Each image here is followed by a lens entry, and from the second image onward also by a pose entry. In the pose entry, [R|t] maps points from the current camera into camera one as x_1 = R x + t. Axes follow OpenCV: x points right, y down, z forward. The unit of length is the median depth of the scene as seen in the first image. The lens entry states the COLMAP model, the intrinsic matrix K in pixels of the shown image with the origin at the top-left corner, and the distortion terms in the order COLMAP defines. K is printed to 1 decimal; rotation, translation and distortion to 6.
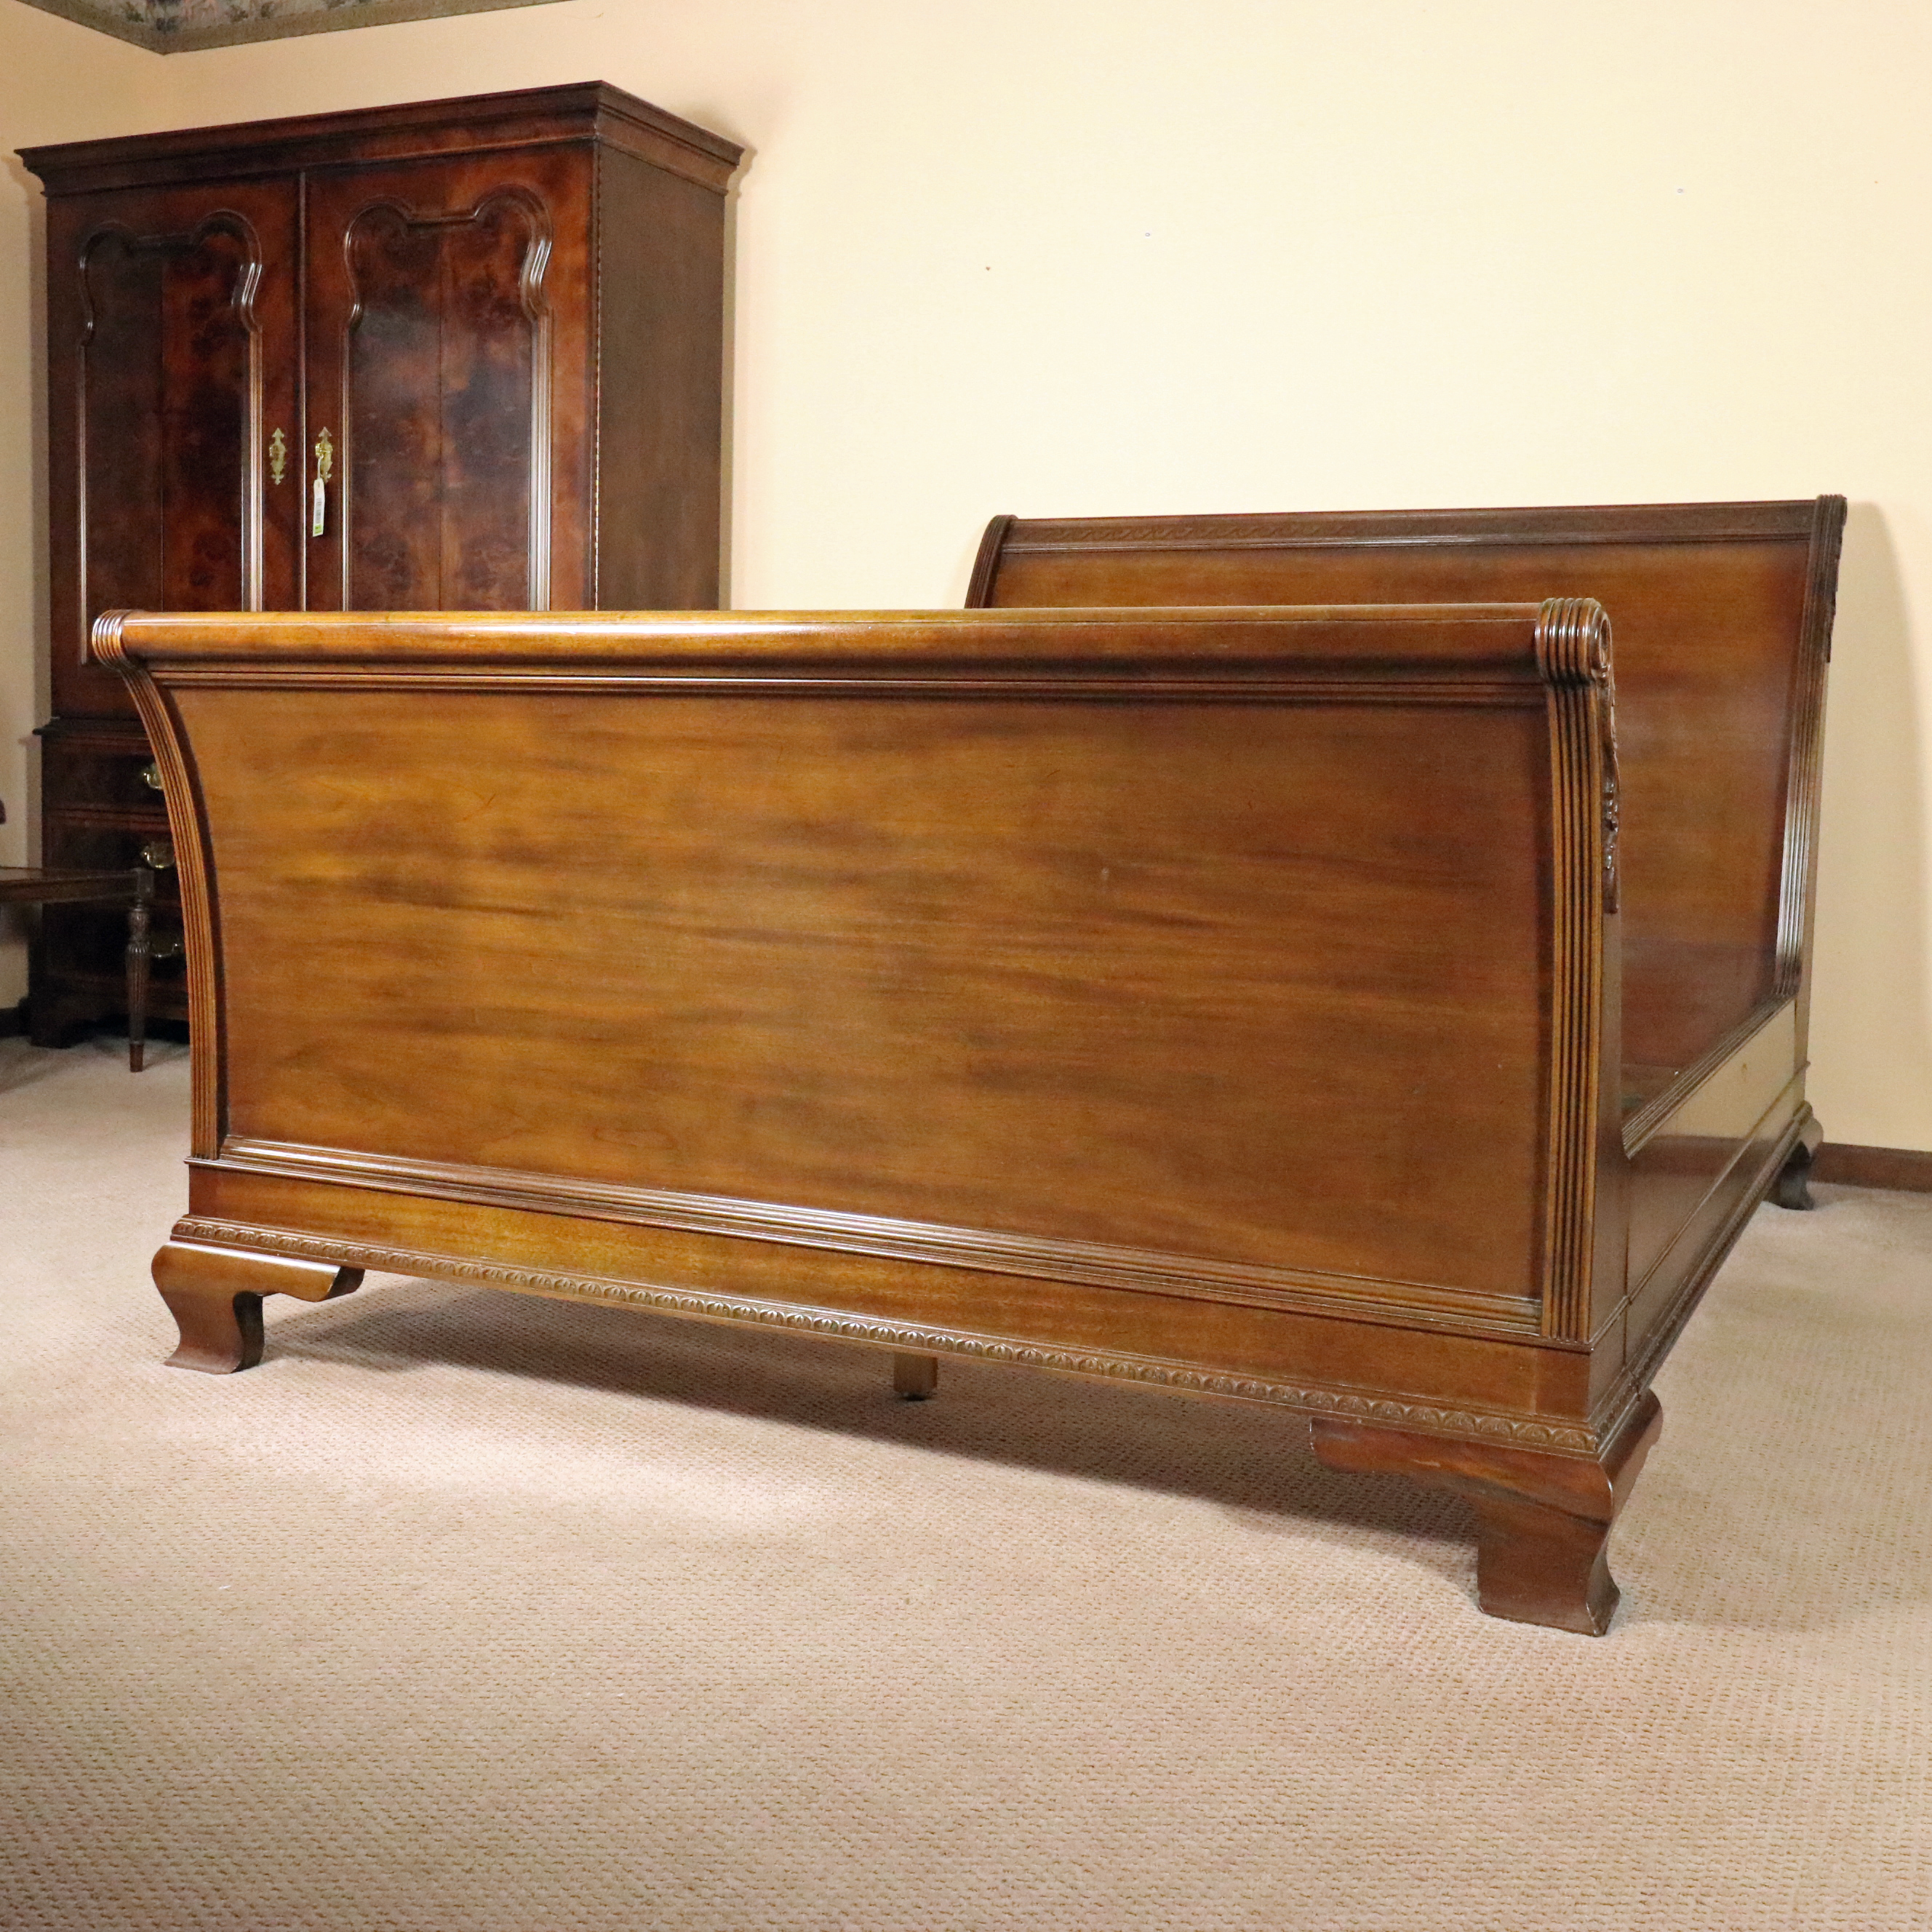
lens RADIAL K [[2213.7, 0, 970.7], [0, 2213.7, 973.5], [0, 0, 1]] dist [0.005843, 0.000000]
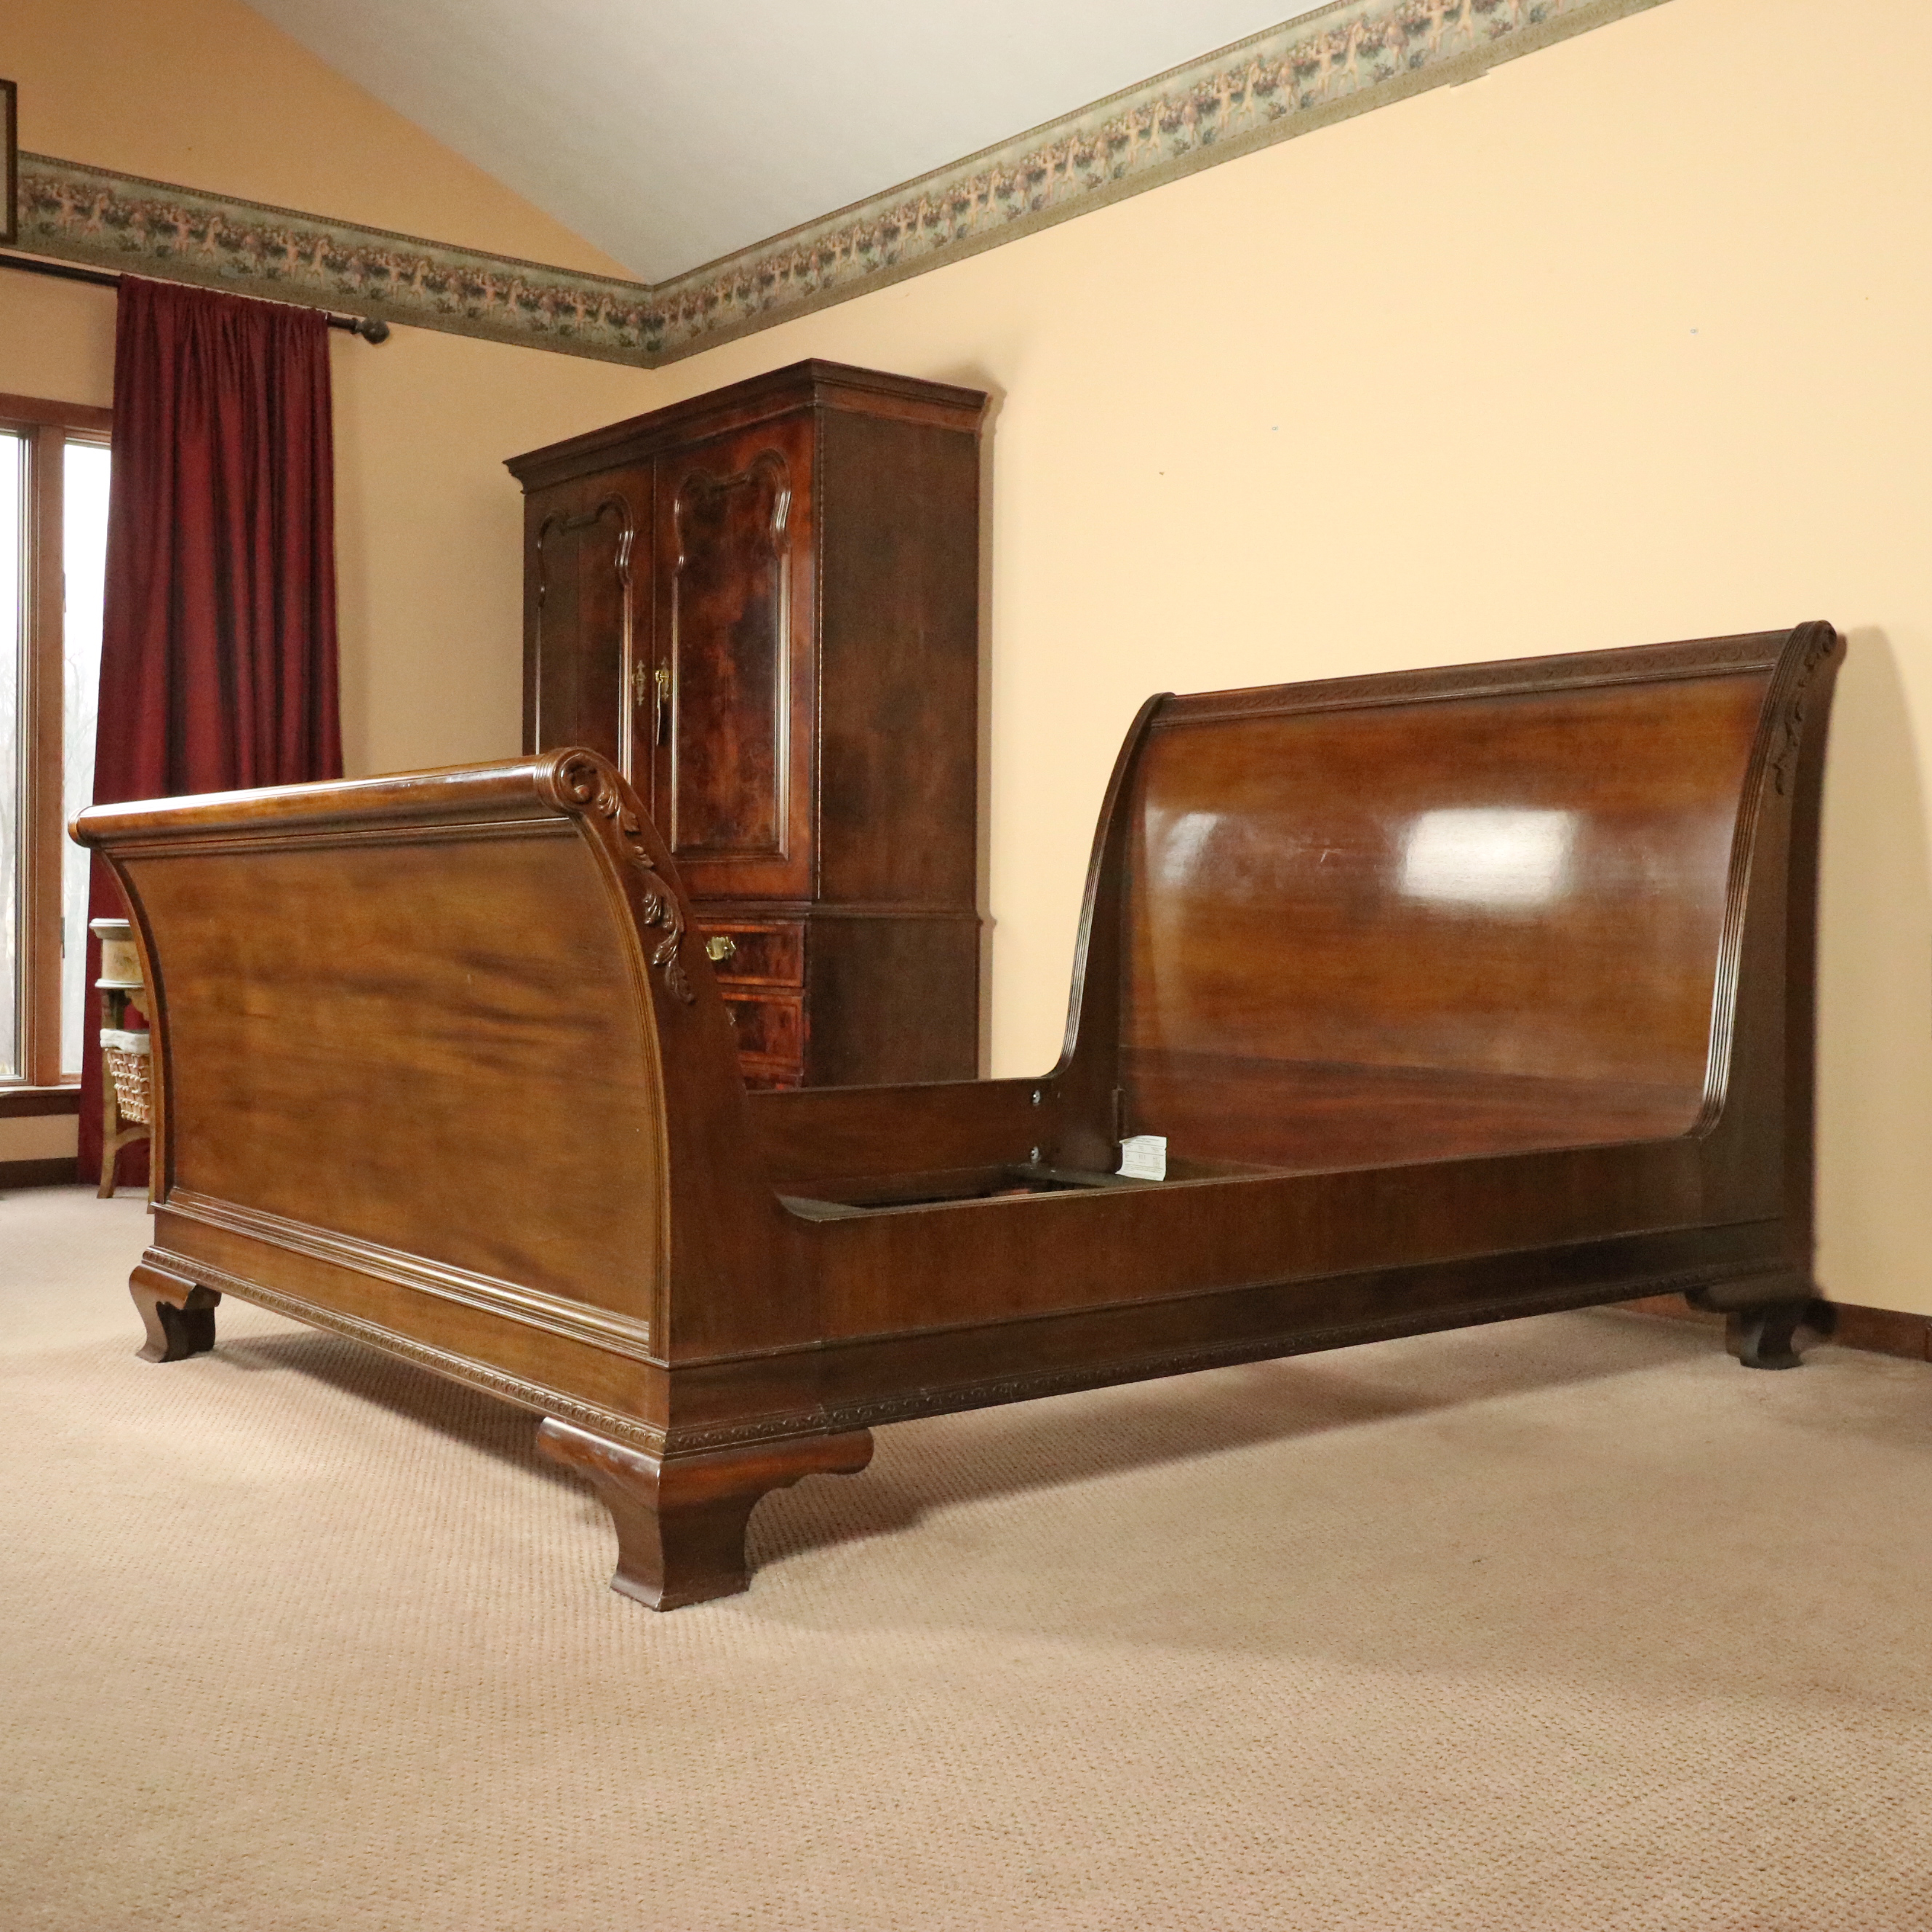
lens RADIAL K [[2213.7, 0, 963.0], [0, 2213.7, 967.2], [0, 0, 1]] dist [0.005843, 0.000000]
pose [[0.898009, -0.008293, -0.439898, 0.417093], [-0.031179, 0.996109, -0.082427, 0.021342], [0.438870, 0.087736, 0.894257, -0.008014]]
